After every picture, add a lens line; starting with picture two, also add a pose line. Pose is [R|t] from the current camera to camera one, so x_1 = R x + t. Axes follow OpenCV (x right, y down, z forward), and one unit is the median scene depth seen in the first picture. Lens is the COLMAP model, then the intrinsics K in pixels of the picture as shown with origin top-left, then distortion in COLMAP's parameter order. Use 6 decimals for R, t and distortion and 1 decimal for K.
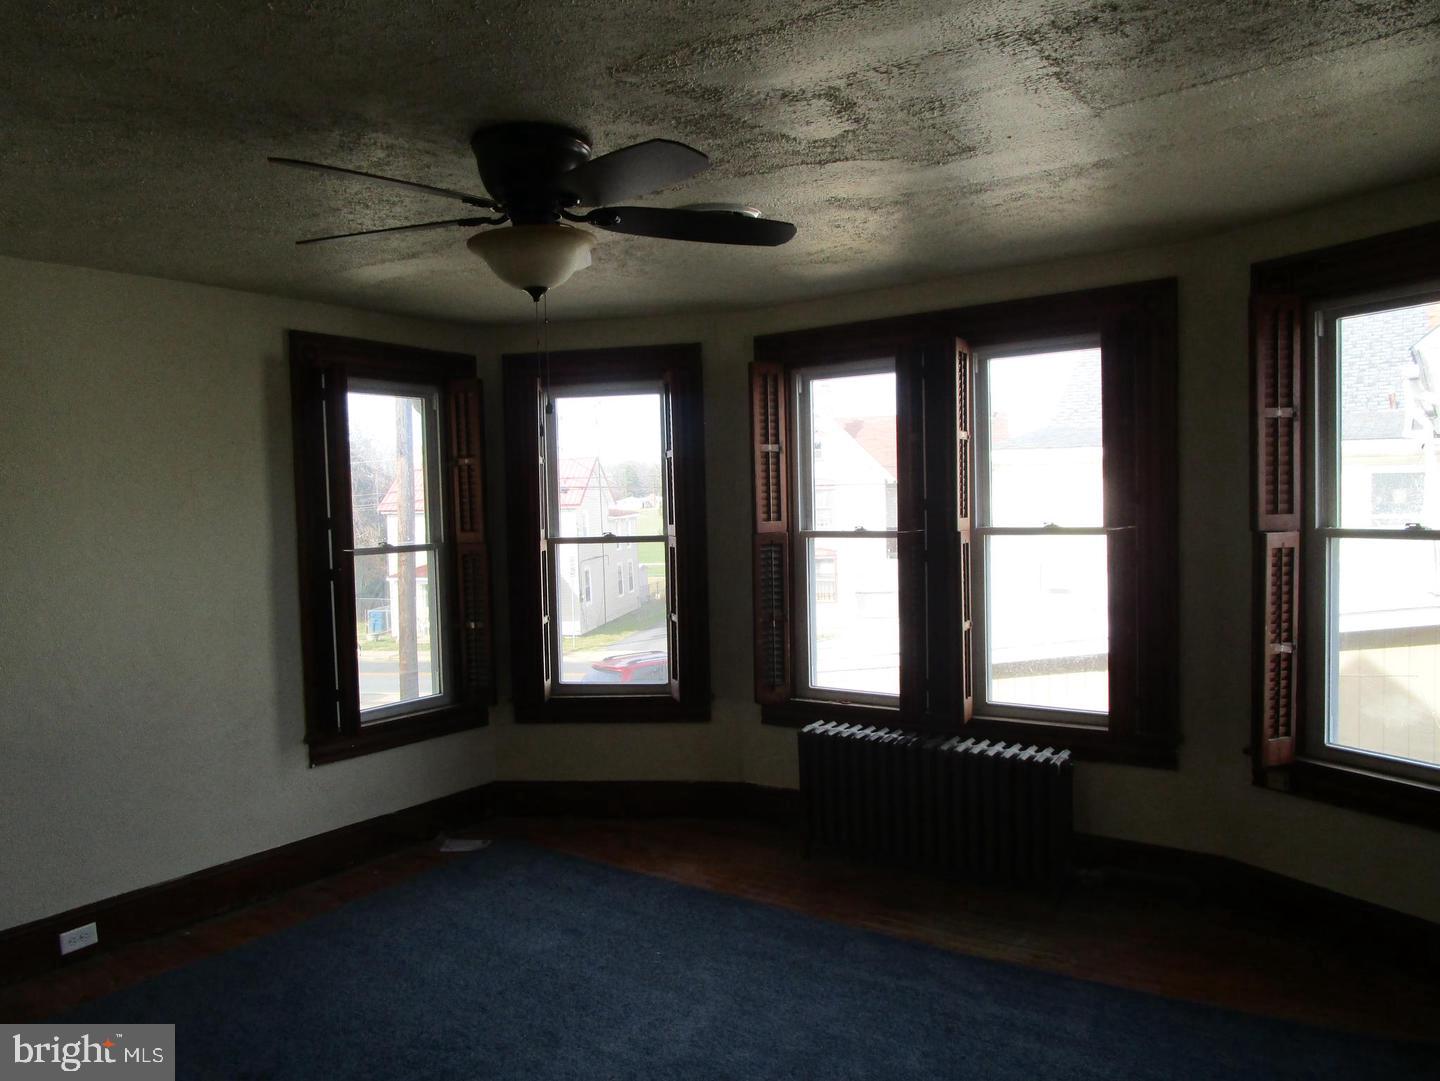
lens RADIAL K [[1034.5, 0, 720.0], [0, 1034.5, 540.5], [0, 0, 1]] dist [-0.025487, 0.005337]
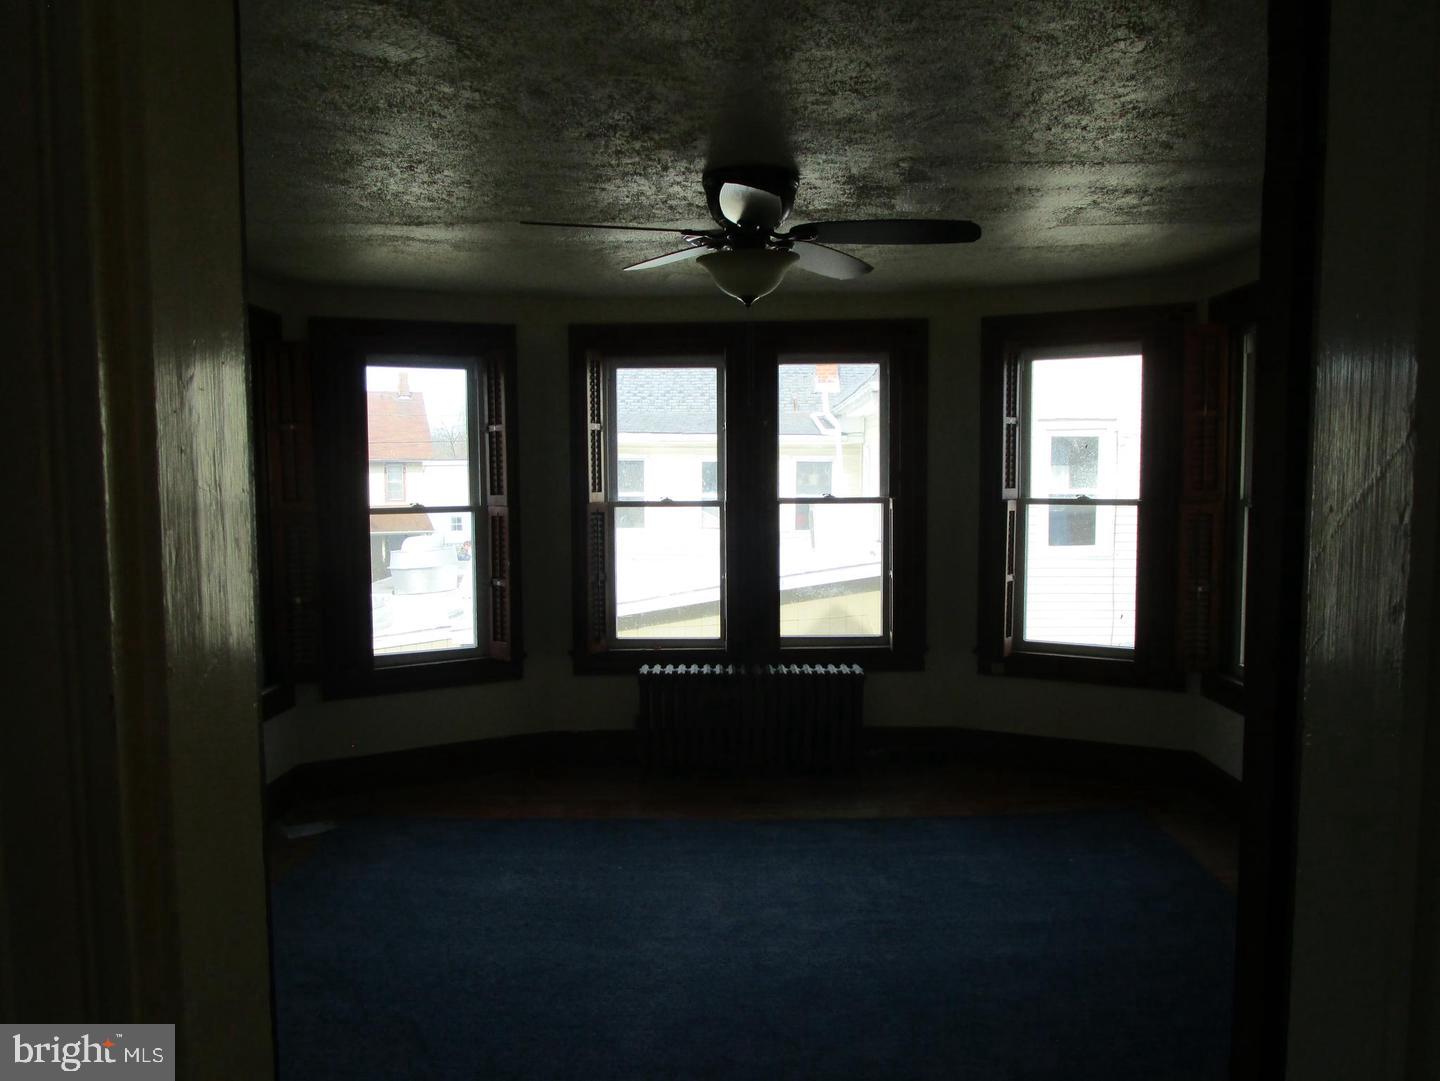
lens RADIAL K [[1034.5, 0, 720.0], [0, 1034.5, 540.5], [0, 0, 1]] dist [-0.025487, 0.005337]
pose [[0.820557, -0.019669, 0.571226, -0.568054], [0.008698, 0.999722, 0.021929, 0.011875], [-0.571498, -0.013026, 0.820500, 0.002126]]
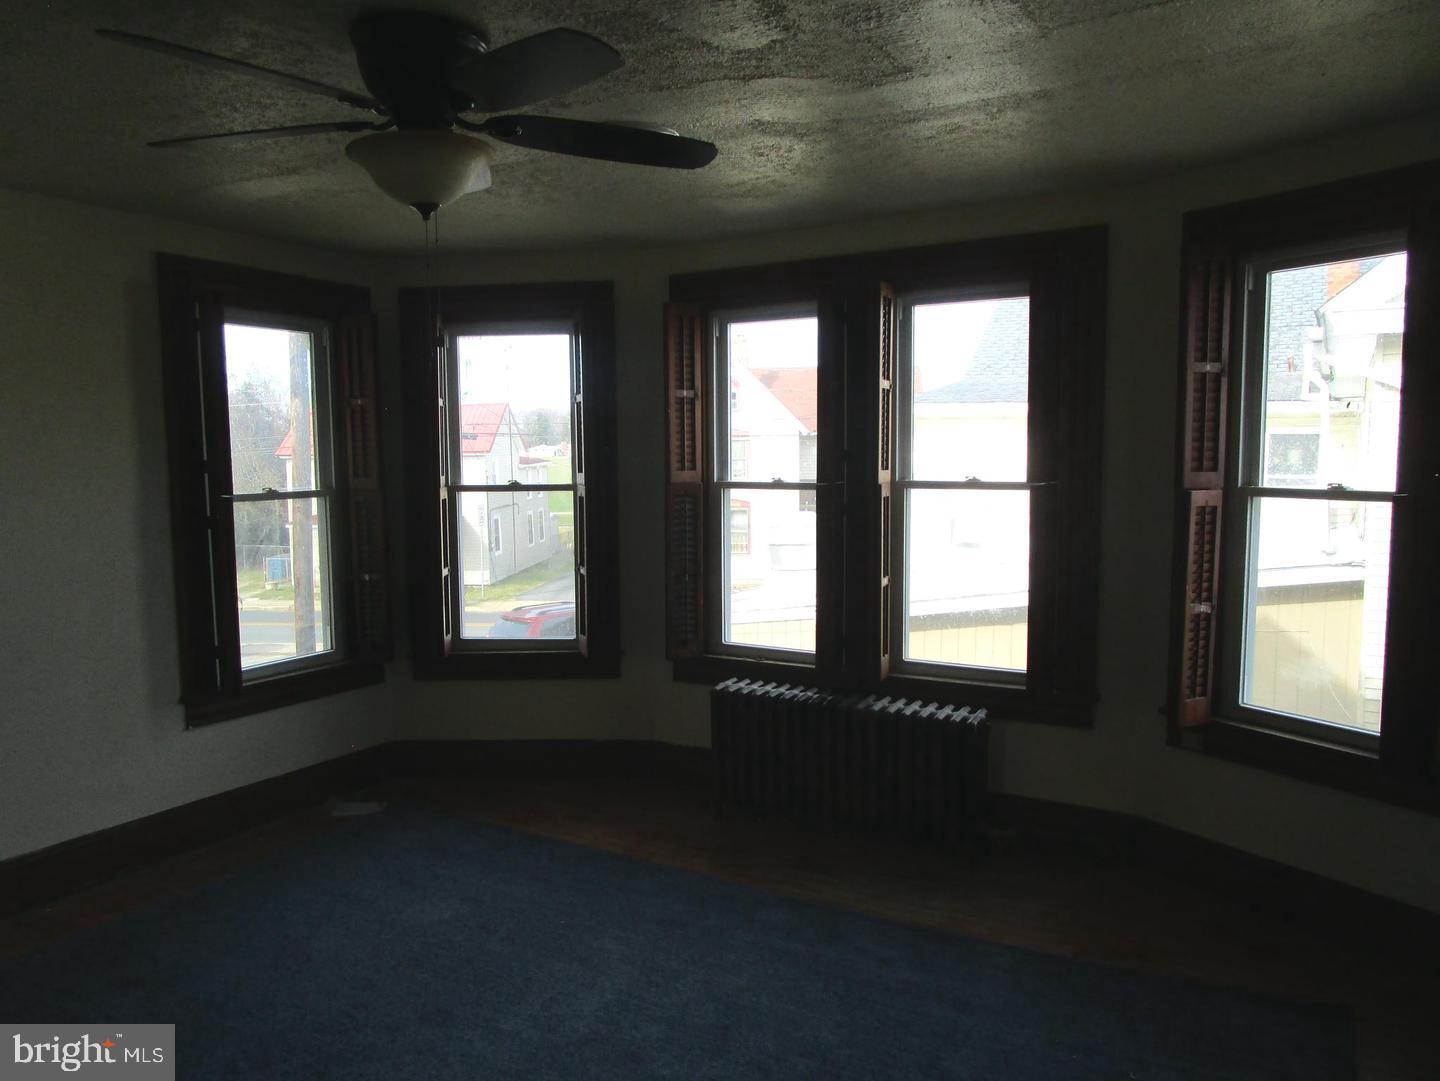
lens RADIAL K [[1034.5, 0, 720.0], [0, 1034.5, 540.5], [0, 0, 1]] dist [-0.025487, 0.005337]
pose [[0.996437, 0.009623, 0.083792, 0.002239], [-0.013634, 0.998781, 0.047435, -0.000247], [-0.083233, -0.048408, 0.995354, 0.049406]]
